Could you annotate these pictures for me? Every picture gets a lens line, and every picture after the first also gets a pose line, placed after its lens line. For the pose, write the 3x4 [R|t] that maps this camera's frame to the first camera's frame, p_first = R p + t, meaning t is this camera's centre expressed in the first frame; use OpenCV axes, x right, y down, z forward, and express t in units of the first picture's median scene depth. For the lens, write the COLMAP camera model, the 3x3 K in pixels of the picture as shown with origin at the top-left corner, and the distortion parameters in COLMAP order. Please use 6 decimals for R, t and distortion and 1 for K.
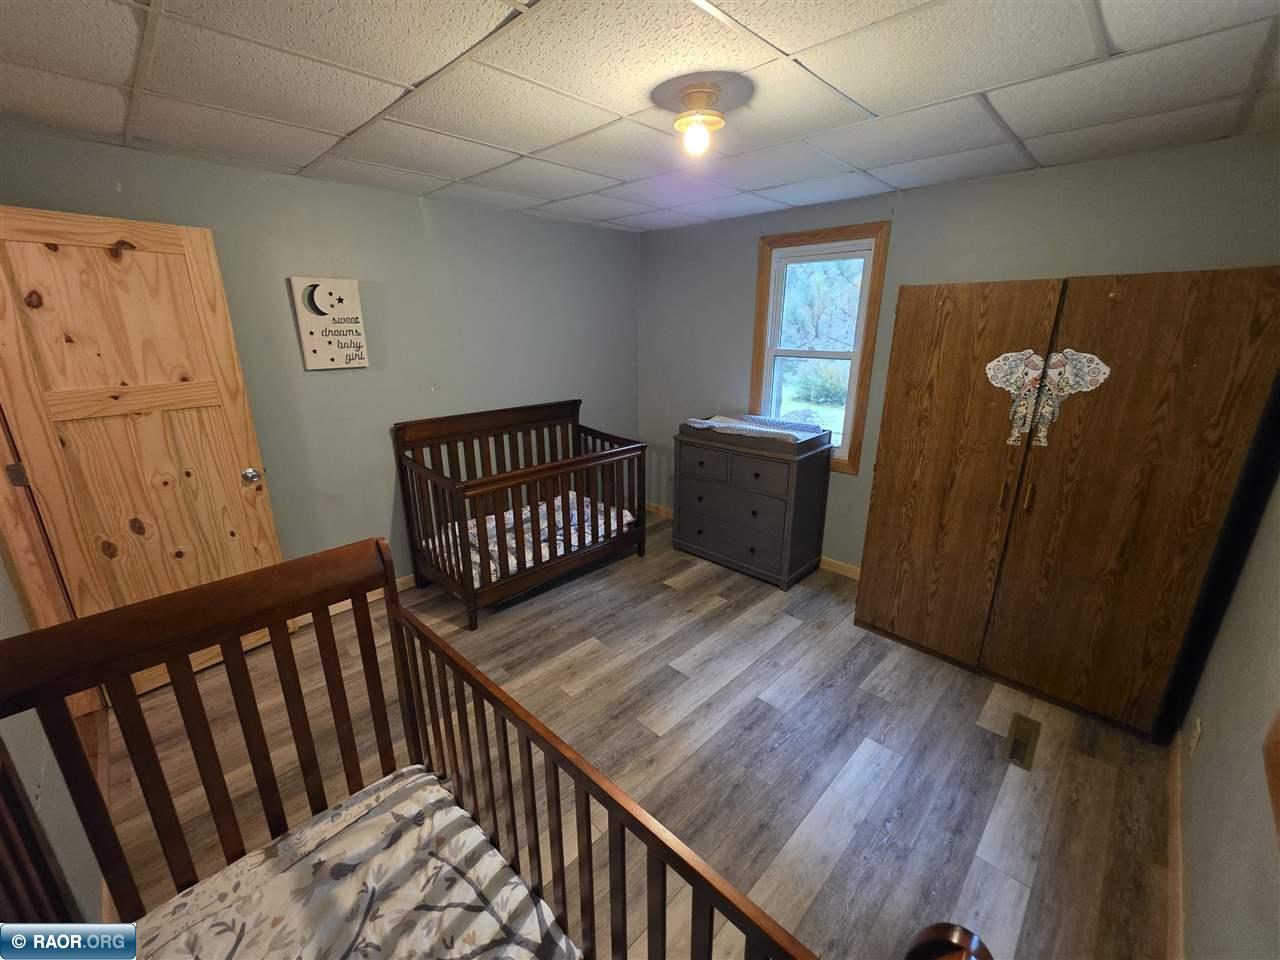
lens RADIAL K [[511.6, 0, 636.0], [0, 511.6, 477.0], [0, 0, 1]] dist [0.002627, -0.000912]
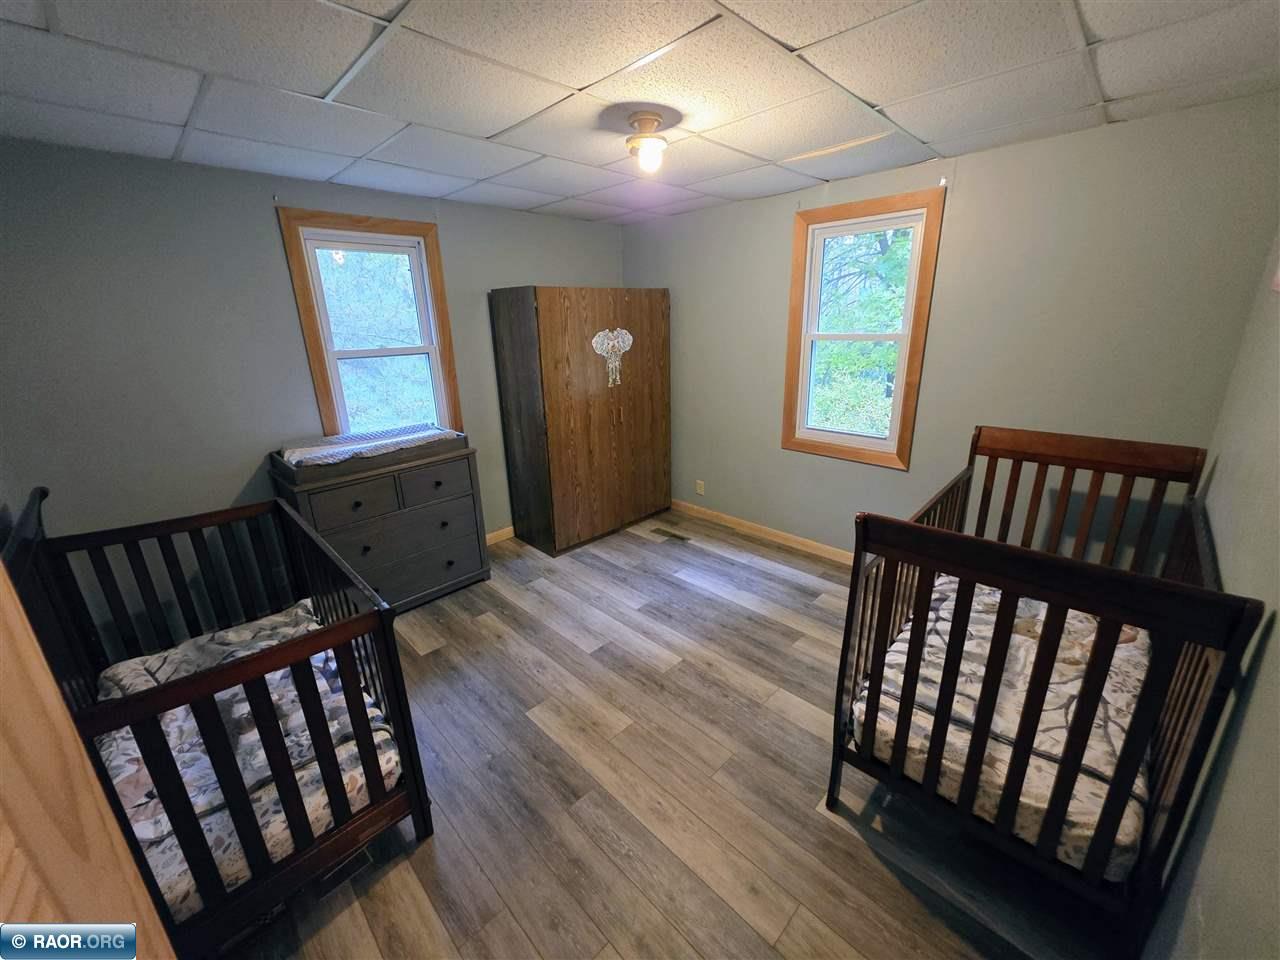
lens RADIAL K [[511.6, 0, 636.1], [0, 511.6, 478.6], [0, 0, 1]] dist [0.002627, -0.000912]
pose [[0.002083, -0.303436, 0.952850, -0.838622], [0.310388, 0.905986, 0.287834, -0.219489], [-0.950608, 0.295154, 0.096070, 0.755000]]
